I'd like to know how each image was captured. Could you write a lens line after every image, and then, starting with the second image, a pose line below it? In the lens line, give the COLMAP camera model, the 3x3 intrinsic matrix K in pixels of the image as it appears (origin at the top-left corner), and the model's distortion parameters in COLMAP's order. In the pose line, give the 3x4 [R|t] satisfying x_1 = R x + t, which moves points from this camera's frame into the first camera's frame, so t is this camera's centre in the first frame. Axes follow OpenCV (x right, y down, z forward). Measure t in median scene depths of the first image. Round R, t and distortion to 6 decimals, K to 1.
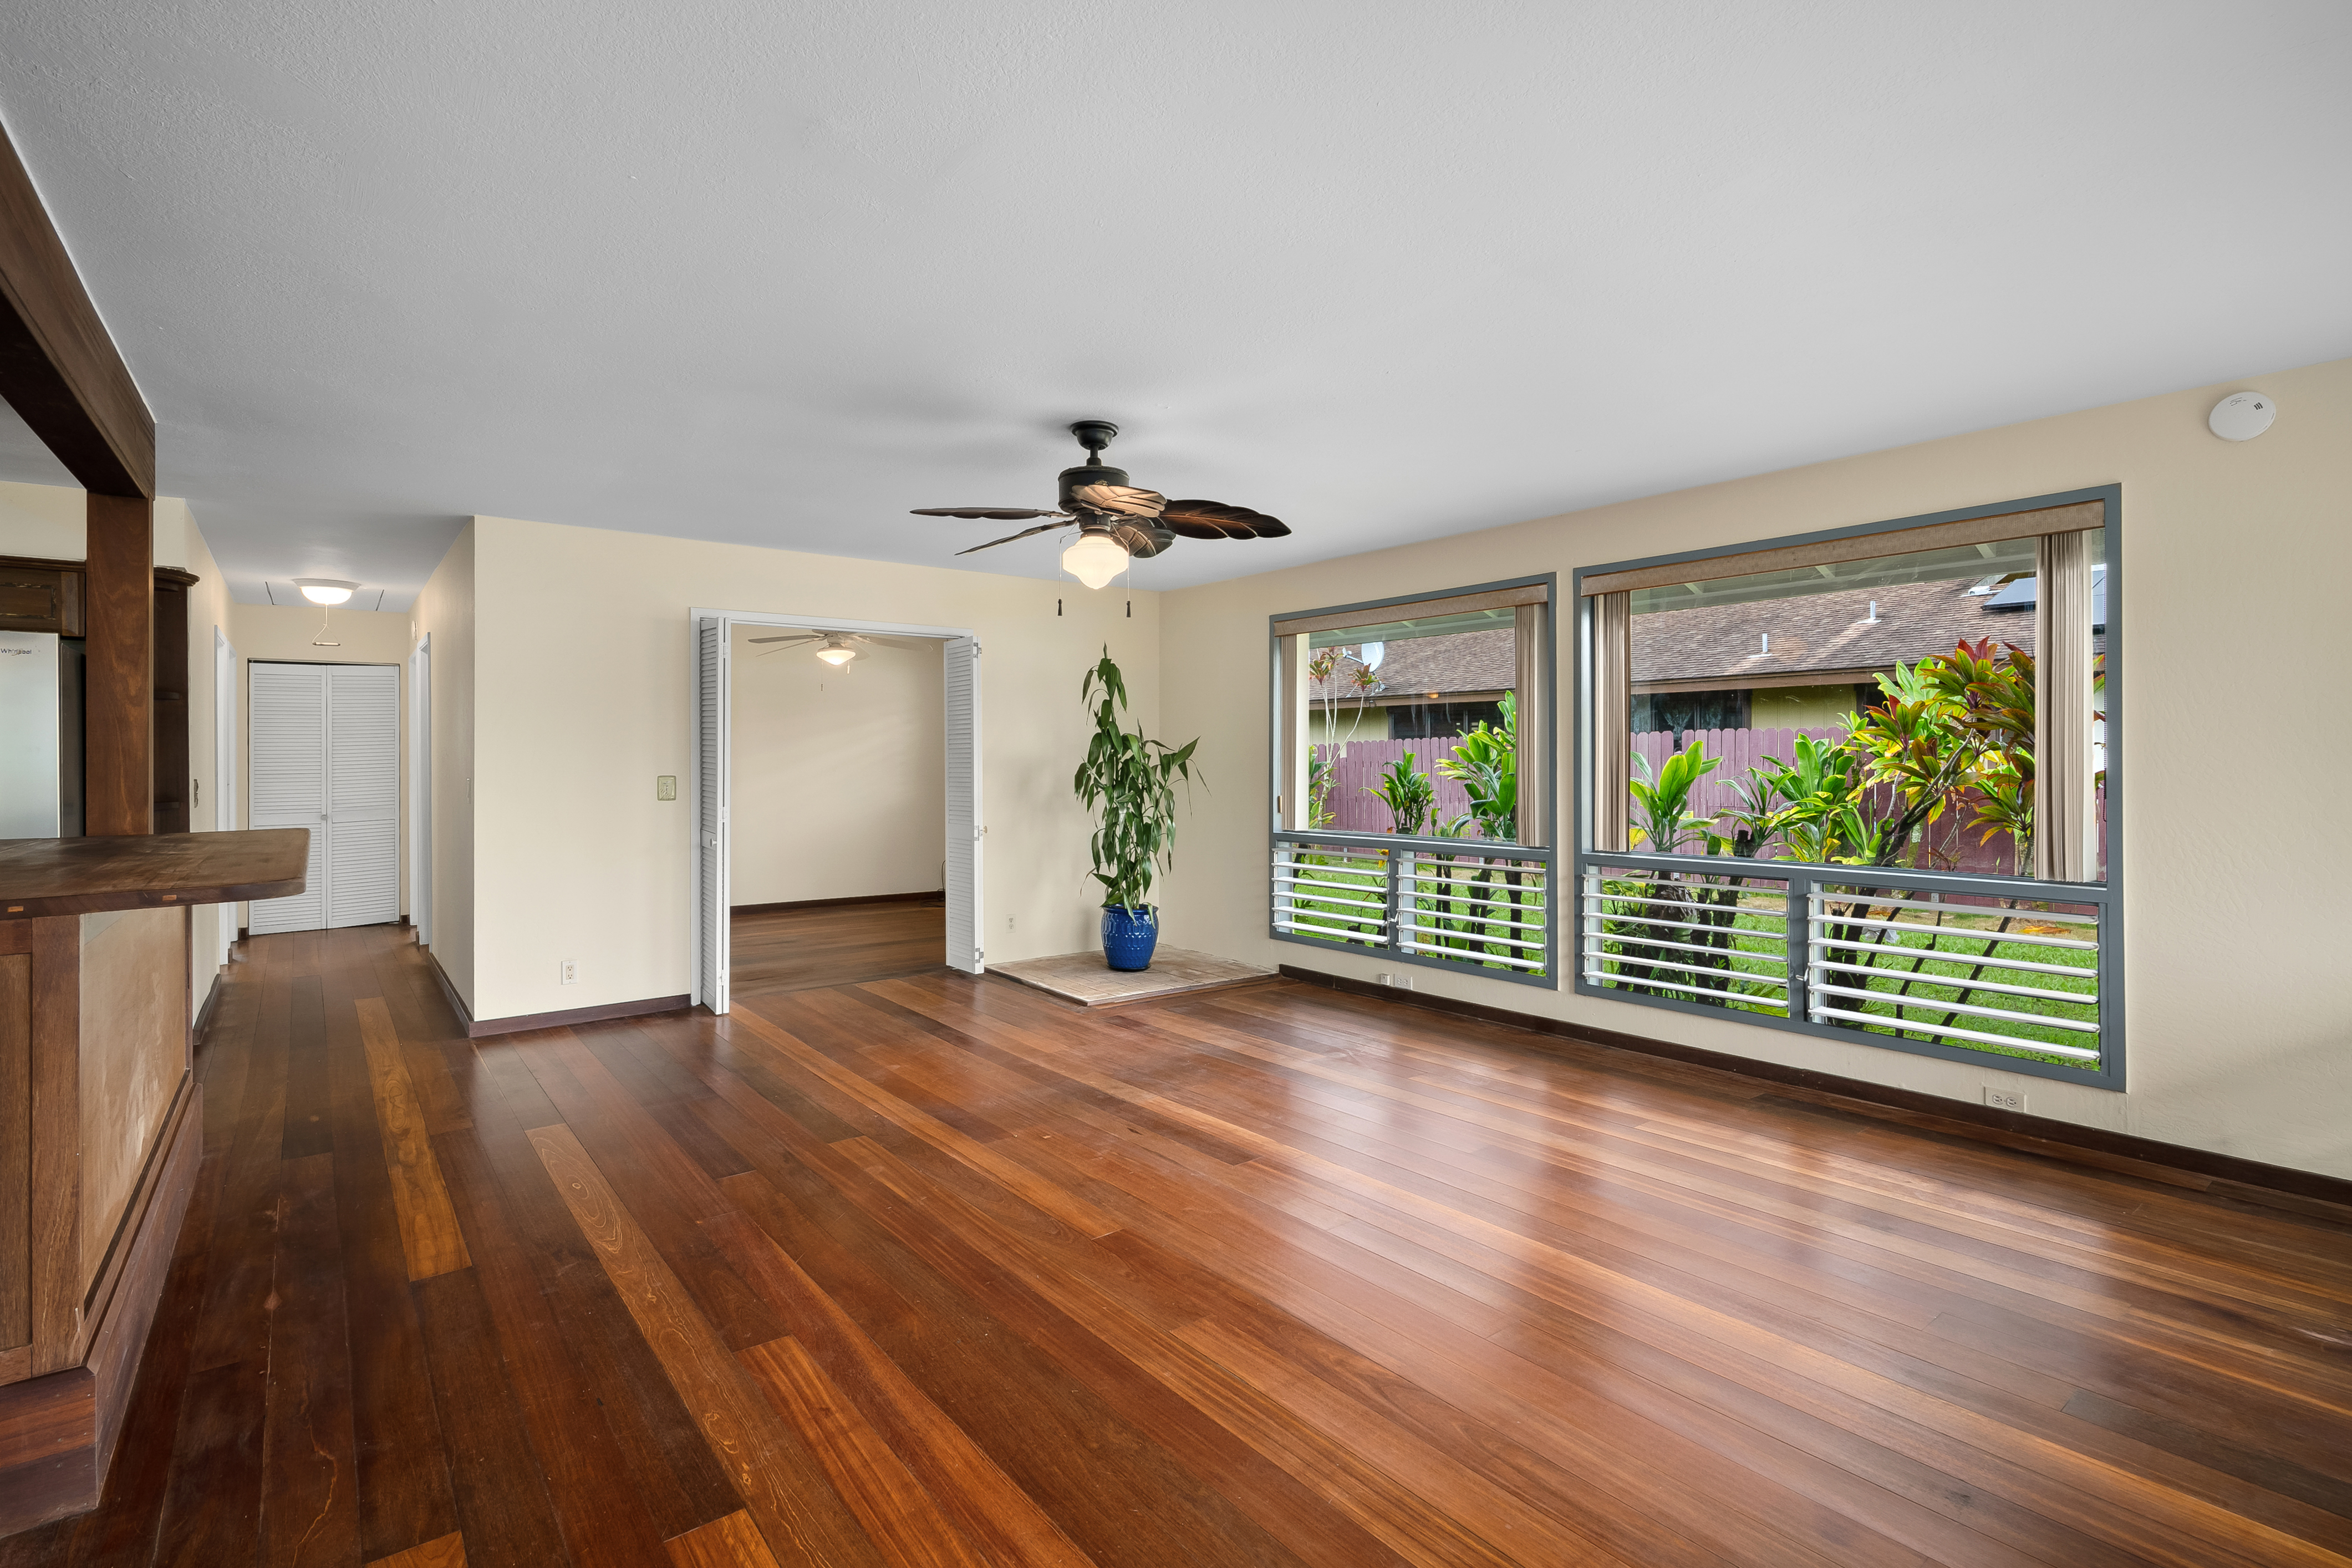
lens RADIAL K [[1089.7, 0, 1164.4], [0, 1089.7, 764.9], [0, 0, 1]] dist [0.003156, -0.000710]
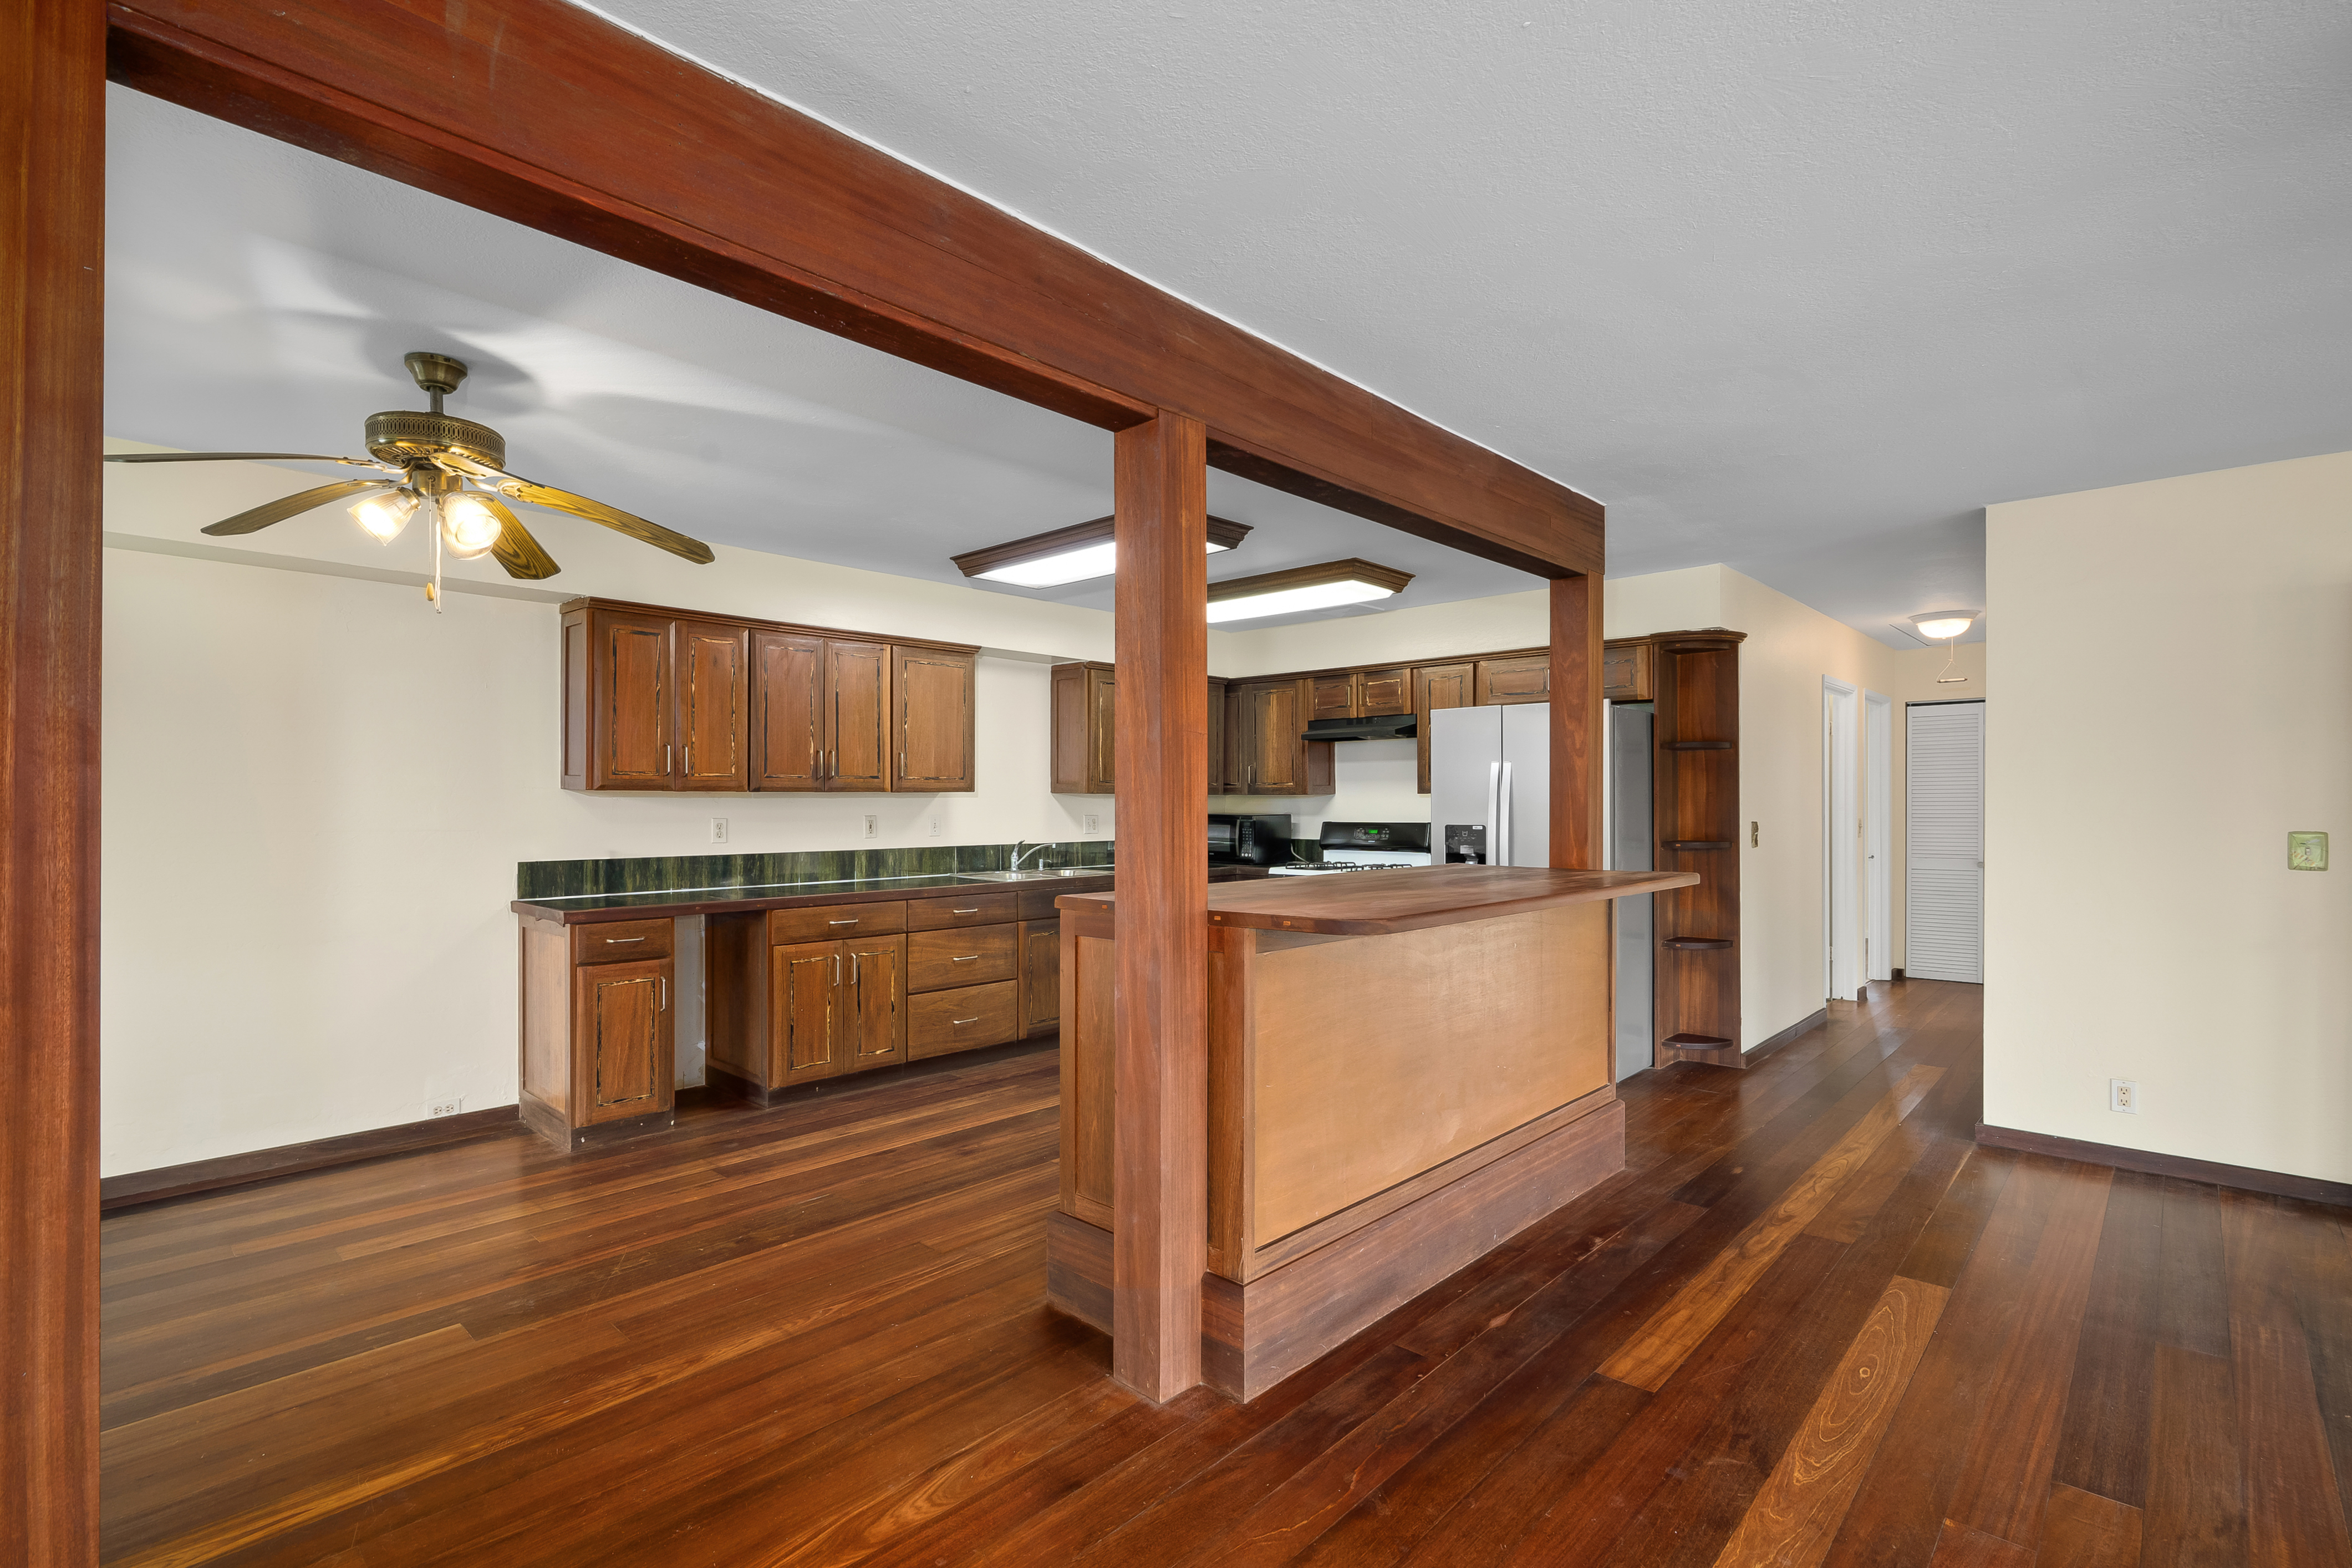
lens RADIAL K [[1089.7, 0, 1168.8], [0, 1089.7, 794.5], [0, 0, 1]] dist [0.003156, -0.000710]
pose [[0.136852, -0.004823, -0.990580, 0.140695], [-0.006174, 0.999965, -0.005722, -0.005006], [0.990572, 0.006899, 0.136817, 0.414999]]
